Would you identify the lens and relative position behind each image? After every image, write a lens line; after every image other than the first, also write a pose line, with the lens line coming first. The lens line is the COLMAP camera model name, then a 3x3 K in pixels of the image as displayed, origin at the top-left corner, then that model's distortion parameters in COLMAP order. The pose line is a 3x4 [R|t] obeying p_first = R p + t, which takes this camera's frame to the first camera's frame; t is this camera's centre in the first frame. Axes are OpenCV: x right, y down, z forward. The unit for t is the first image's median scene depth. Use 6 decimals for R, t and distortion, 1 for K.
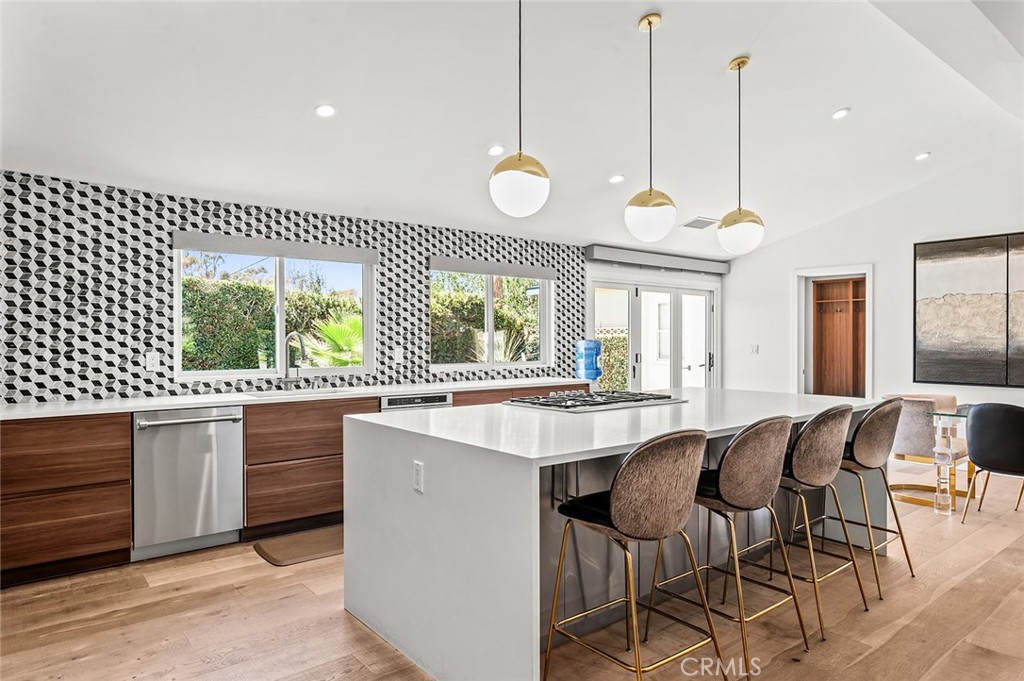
lens RADIAL K [[625.2, 0, 514.5], [0, 625.2, 340.5], [0, 0, 1]] dist [0.001239, -0.000519]
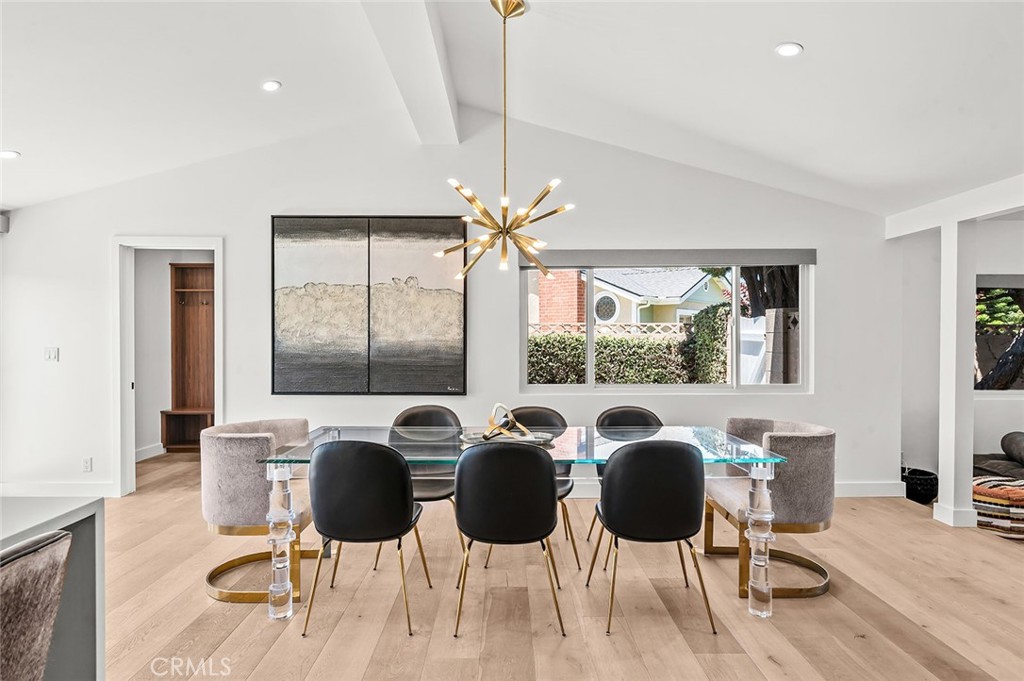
lens RADIAL K [[562.2, 0, 509.2], [0, 562.2, 343.6], [0, 0, 1]] dist [-0.003784, -0.000277]
pose [[0.623580, -0.006320, 0.781734, 0.295801], [-0.000018, 0.999967, 0.008098, -0.001901], [-0.781760, -0.005064, 0.623559, 0.357473]]
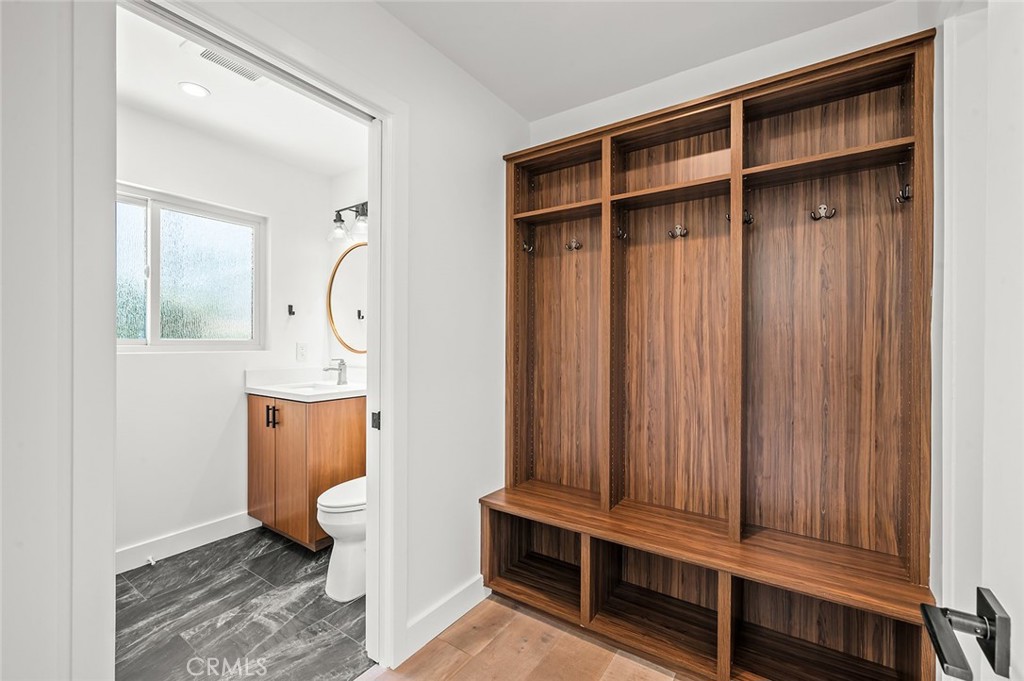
lens RADIAL K [[441.0, 0, 508.2], [0, 441.0, 341.9], [0, 0, 1]] dist [-0.000351, -0.000010]
pose [[0.957686, 0.007526, 0.287717, 0.628375], [-0.007268, 0.999972, -0.001964, 0.009506], [-0.287724, -0.000210, 0.957713, 1.179081]]
